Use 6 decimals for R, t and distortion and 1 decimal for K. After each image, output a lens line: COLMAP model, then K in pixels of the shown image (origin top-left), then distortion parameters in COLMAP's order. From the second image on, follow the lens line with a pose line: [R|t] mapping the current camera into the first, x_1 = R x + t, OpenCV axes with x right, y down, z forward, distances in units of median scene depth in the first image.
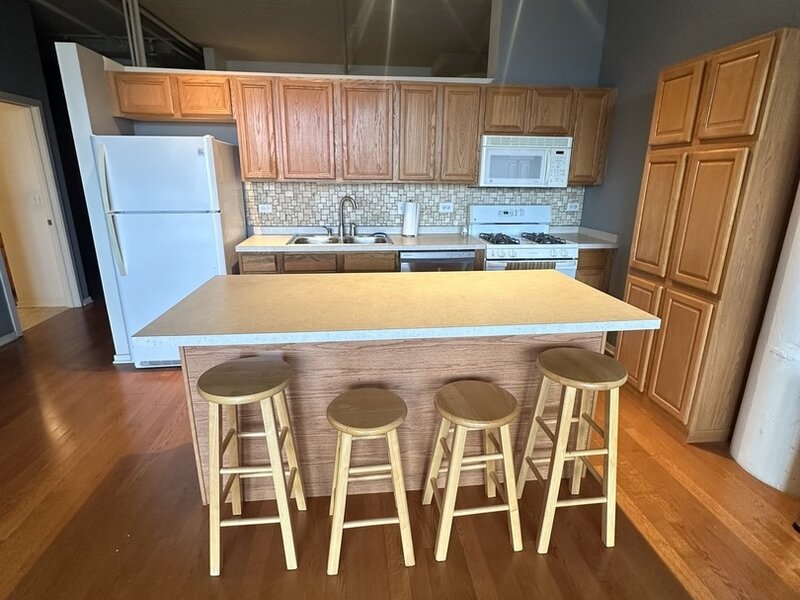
lens RADIAL K [[425.8, 0, 400.0], [0, 425.8, 299.0], [0, 0, 1]] dist [-0.003908, 0.002091]
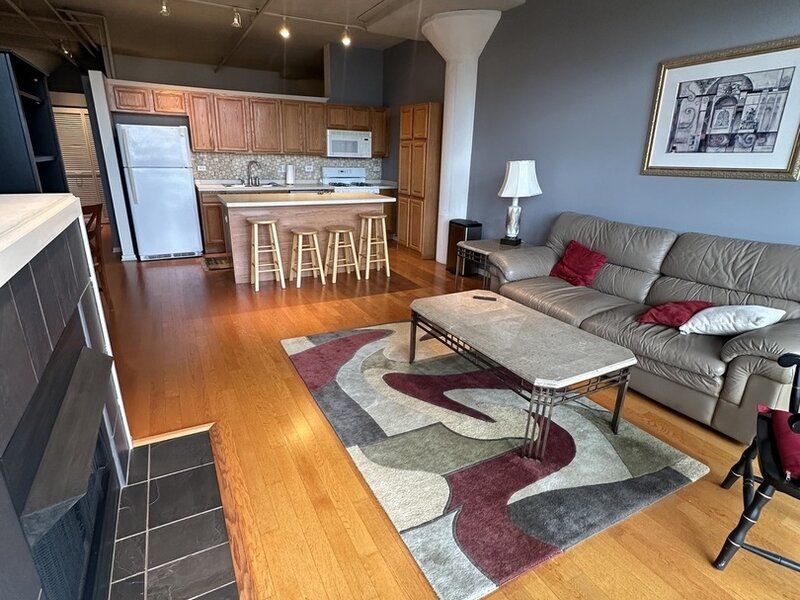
lens RADIAL K [[425.8, 0, 401.8], [0, 425.8, 296.3], [0, 0, 1]] dist [-0.003908, 0.002091]
pose [[0.926197, -0.103730, 0.362489, -0.274847], [0.086568, 0.994232, 0.063318, 0.280471], [-0.366966, -0.027265, 0.929835, -0.960710]]
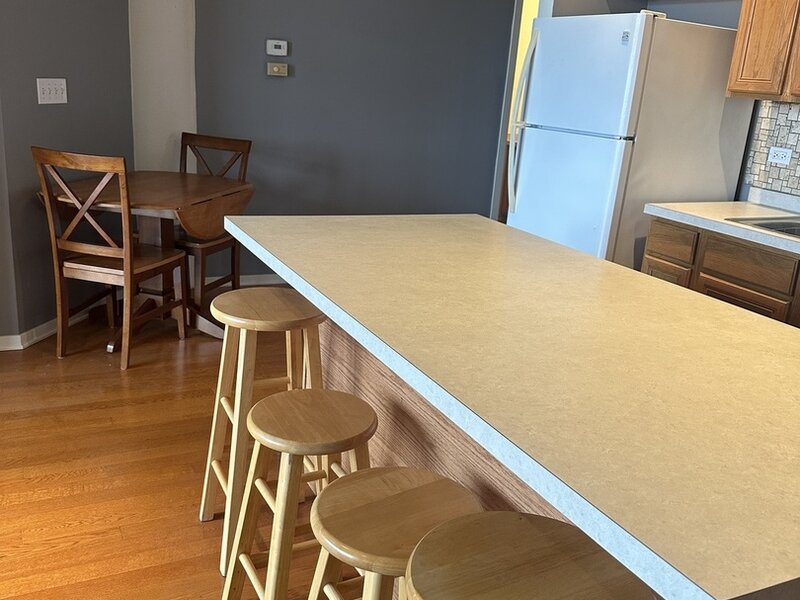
lens RADIAL K [[722.9, 0, 400.3], [0, 722.9, 300.5], [0, 0, 1]] dist [-0.011883, -0.012439]
pose [[0.358845, 0.287138, -0.888134, 0.370877], [-0.328360, 0.929520, 0.167846, -0.052398], [0.873733, 0.231397, 0.427839, 0.306566]]
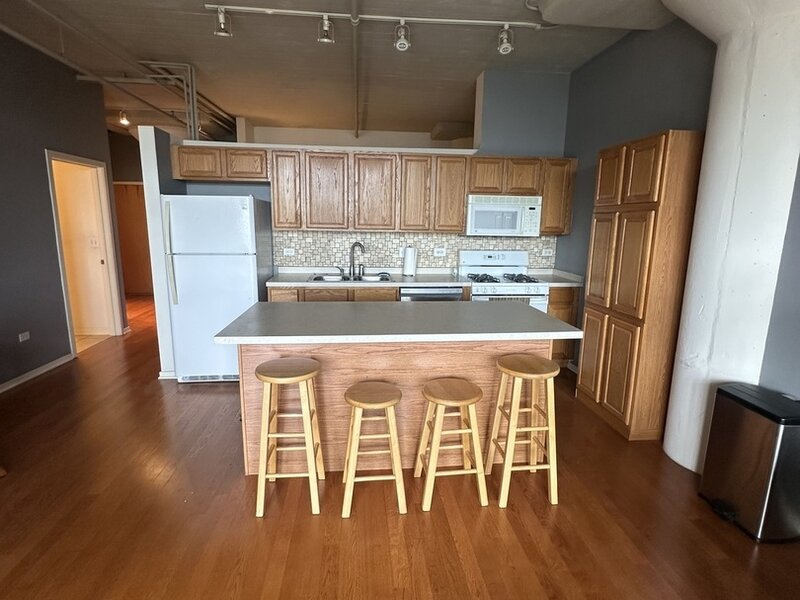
lens RADIAL K [[425.8, 0, 401.5], [0, 425.8, 300.8], [0, 0, 1]] dist [-0.003908, 0.002091]
pose [[0.999950, 0.008642, -0.004959, 0.009514], [-0.009087, 0.995143, -0.098025, 0.044808], [0.004088, 0.098065, 0.995172, -0.202505]]
